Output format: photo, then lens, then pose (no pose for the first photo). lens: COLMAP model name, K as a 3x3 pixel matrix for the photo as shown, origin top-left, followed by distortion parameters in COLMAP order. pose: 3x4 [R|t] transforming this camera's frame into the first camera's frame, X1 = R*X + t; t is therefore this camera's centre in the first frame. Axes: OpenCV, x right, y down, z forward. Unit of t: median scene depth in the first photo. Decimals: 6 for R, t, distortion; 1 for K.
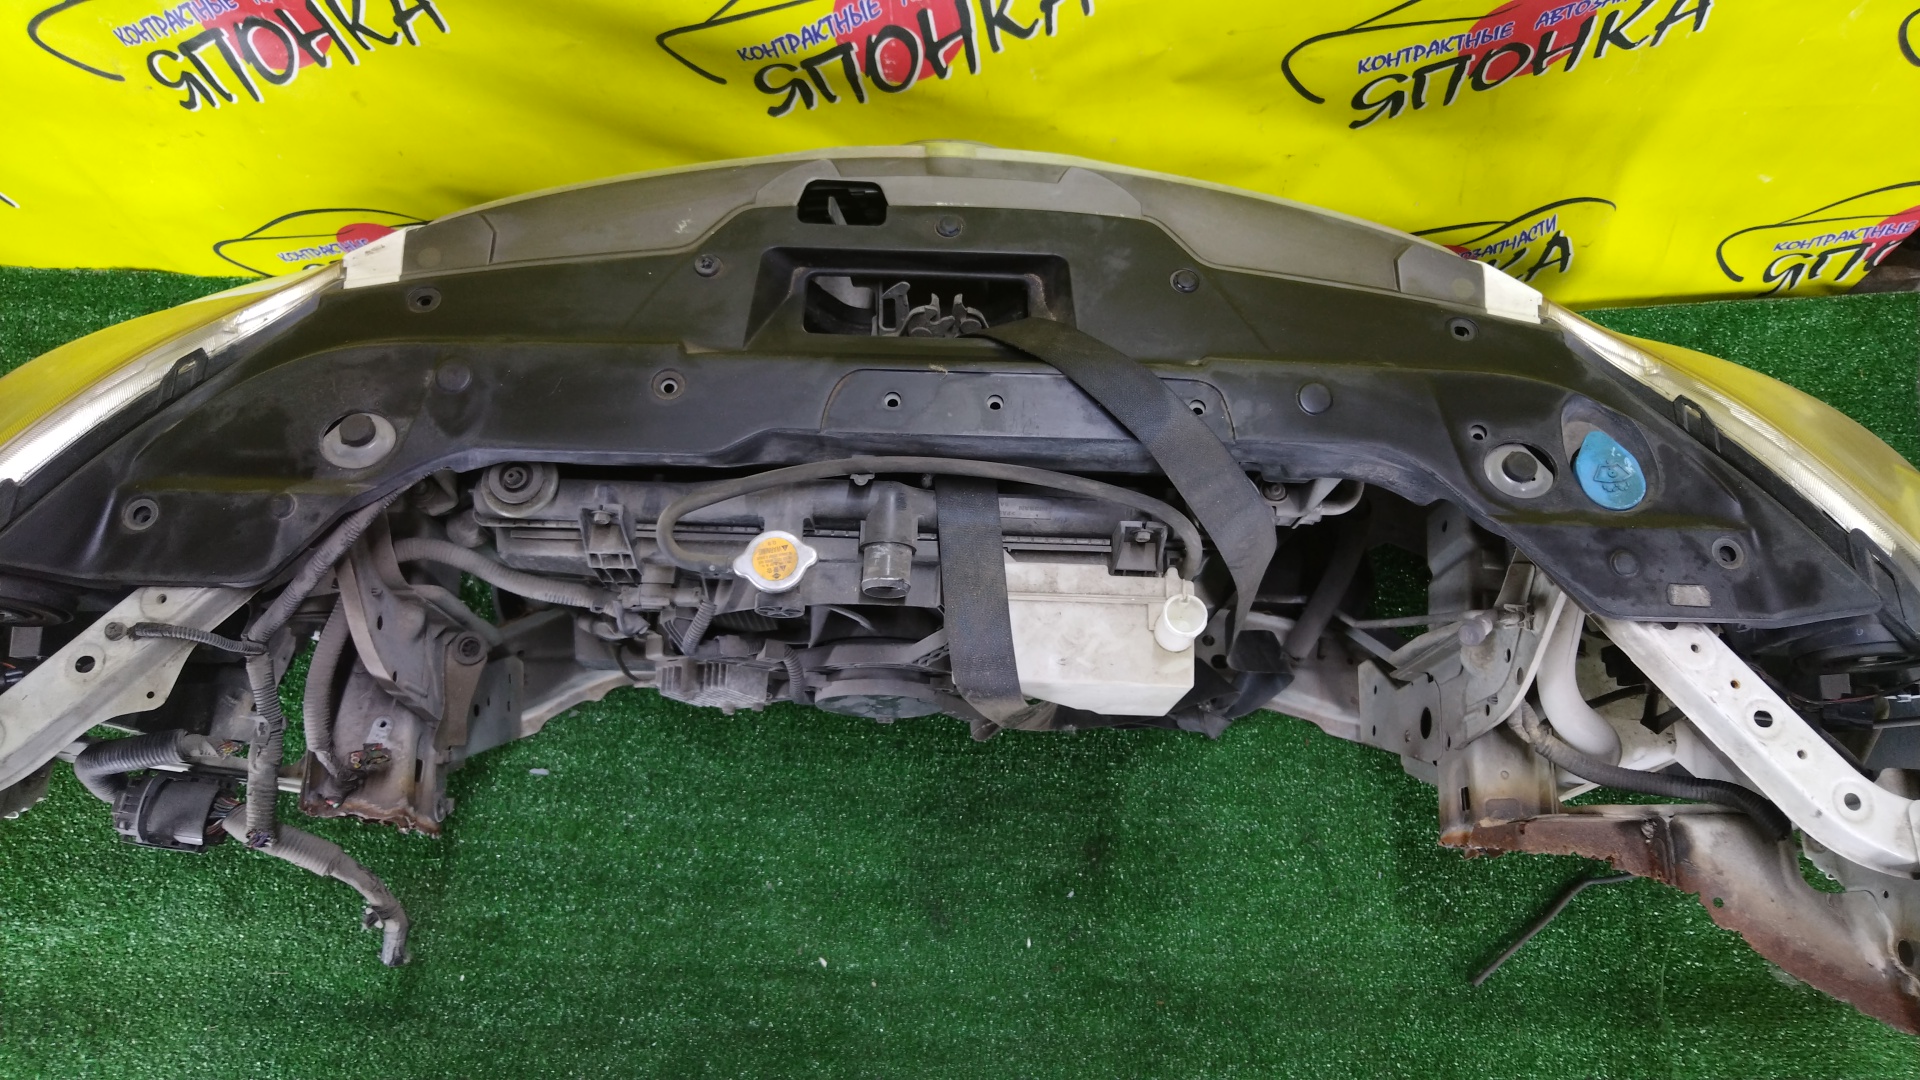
lens RADIAL K [[1318.1, 0, 966.0], [0, 1318.1, 538.2], [0, 0, 1]] dist [-0.003833, 0.004139]
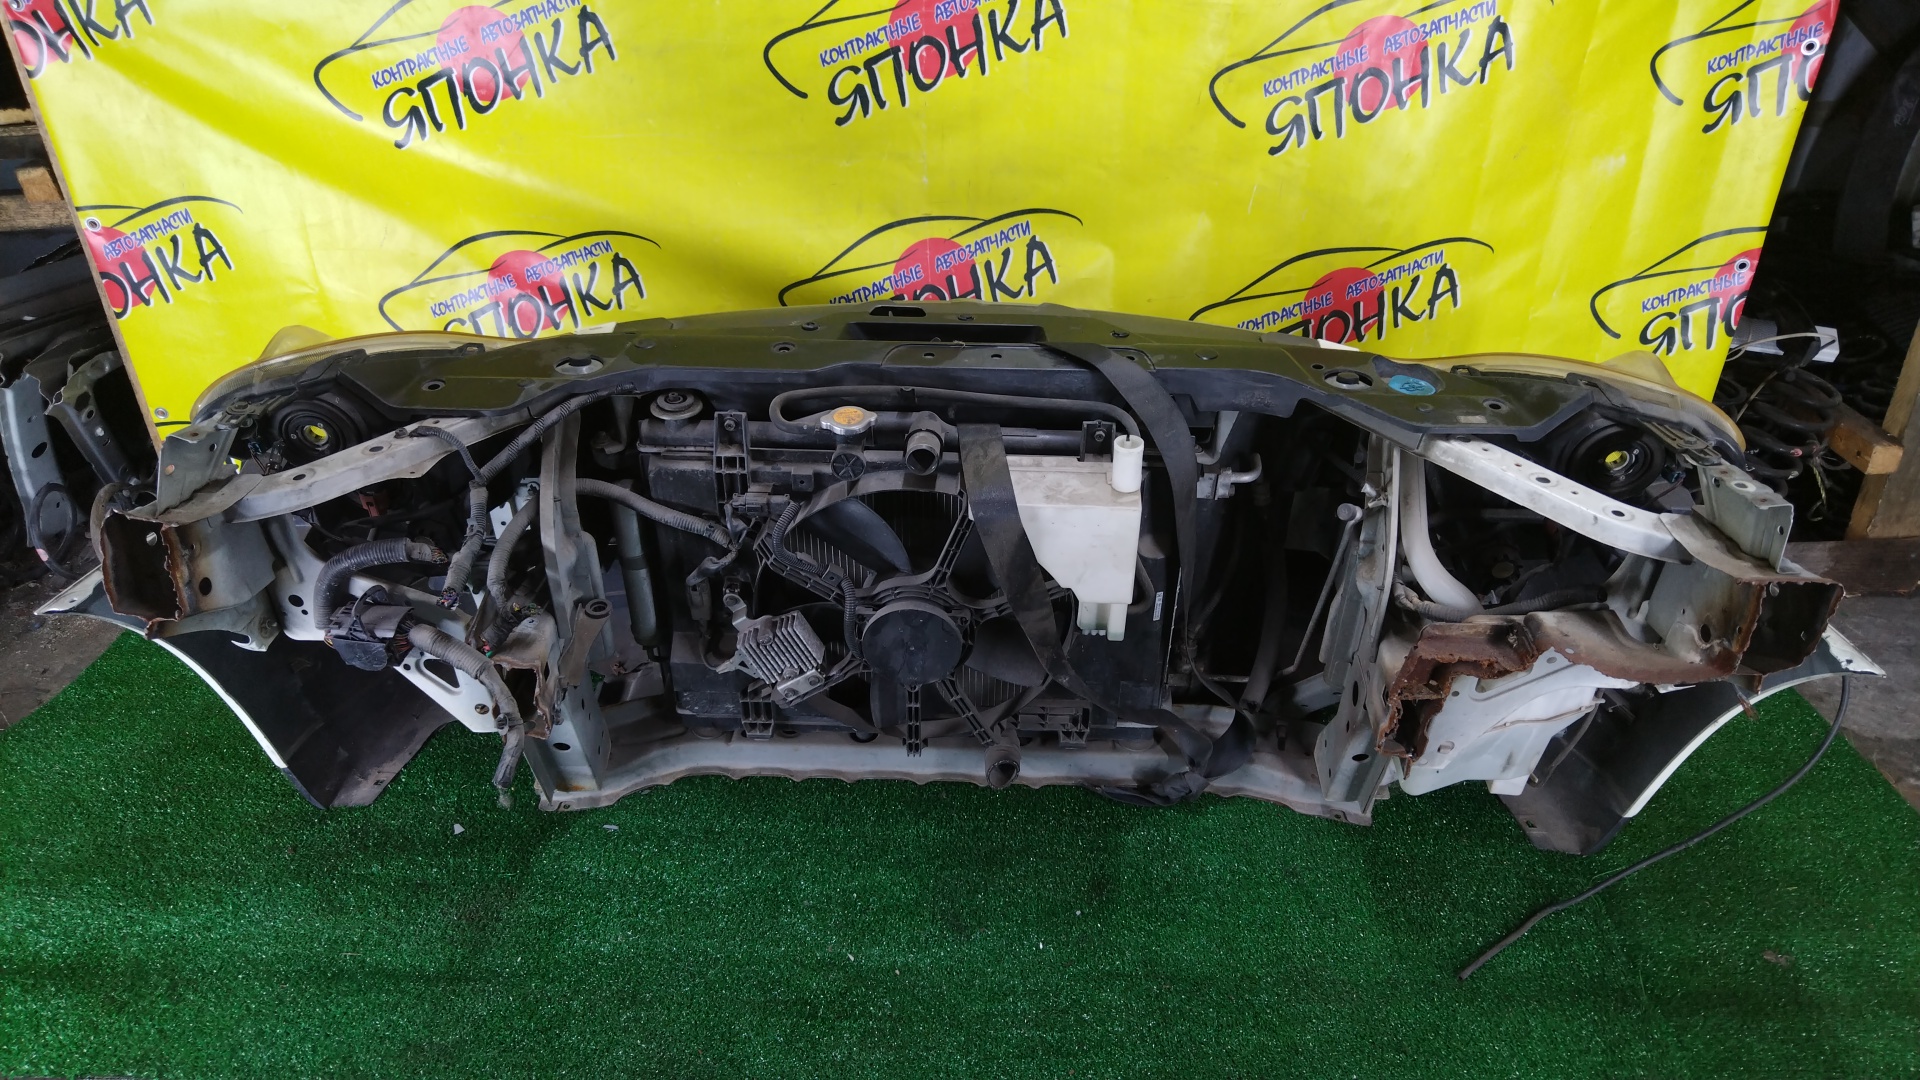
lens RADIAL K [[1316.5, 0, 963.0], [0, 1316.5, 529.1], [0, 0, 1]] dist [-0.022791, 0.033811]
pose [[0.999843, -0.009013, -0.015252, 0.004748], [-0.001857, 0.802842, -0.596189, 0.885541], [0.017618, 0.596123, 0.802699, -0.094535]]
